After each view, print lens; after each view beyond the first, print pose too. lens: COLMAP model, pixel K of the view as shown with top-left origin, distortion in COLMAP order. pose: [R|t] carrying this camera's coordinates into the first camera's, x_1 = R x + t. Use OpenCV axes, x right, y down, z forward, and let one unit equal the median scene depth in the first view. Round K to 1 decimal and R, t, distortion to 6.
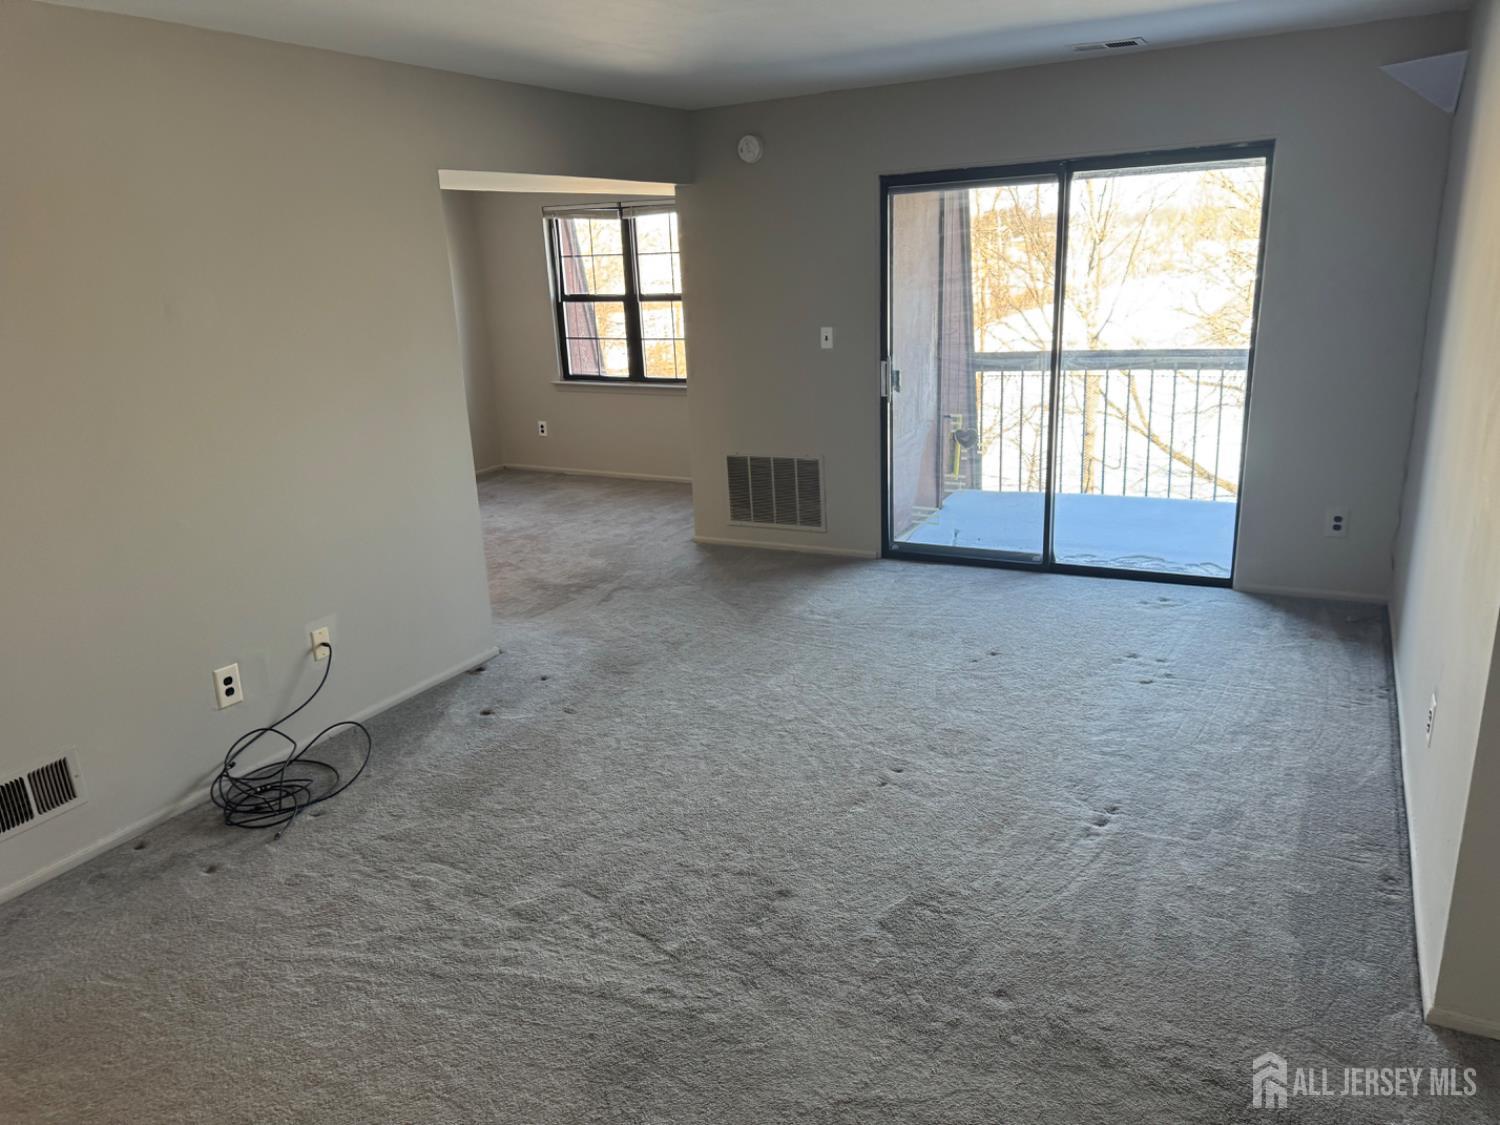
lens RADIAL K [[1052.9, 0, 750.4], [0, 1052.9, 552.6], [0, 0, 1]] dist [0.004952, 0.000615]
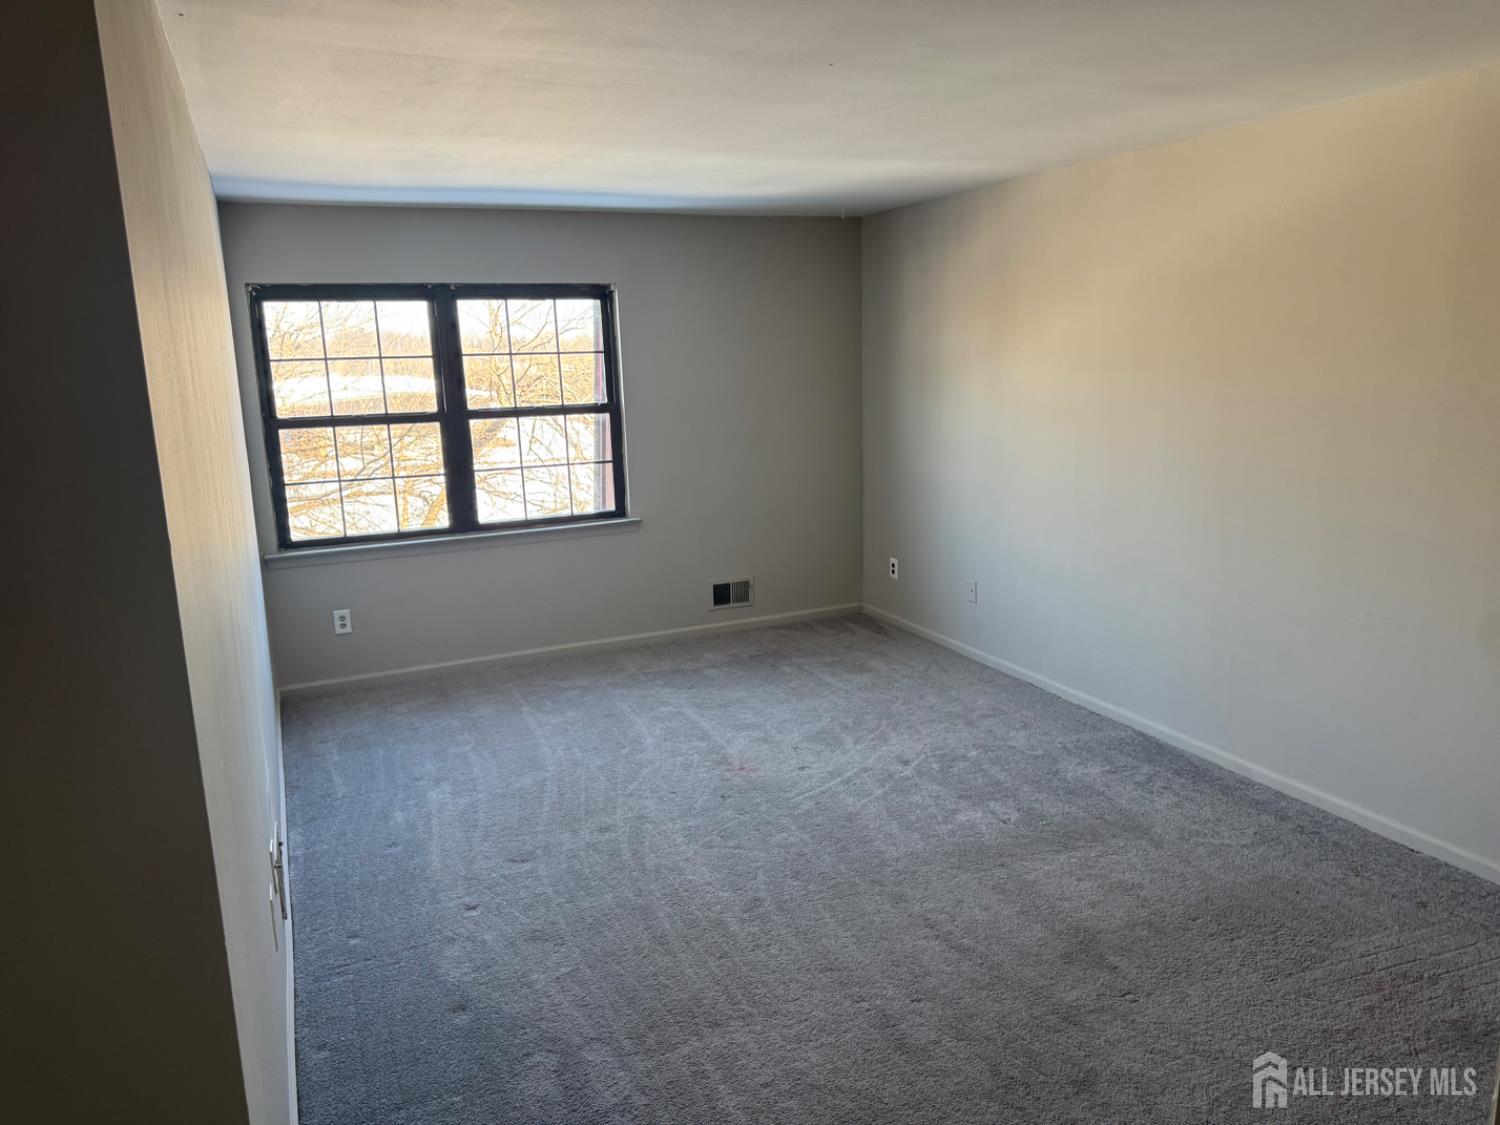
lens RADIAL K [[1052.9, 0, 750.4], [0, 1052.9, 552.6], [0, 0, 1]] dist [0.004952, 0.000615]
pose [[0.605126, -0.129326, 0.785555, -0.846819], [0.229511, 0.973165, -0.016584, -0.143109], [-0.762330, 0.190329, 0.618569, 0.643735]]
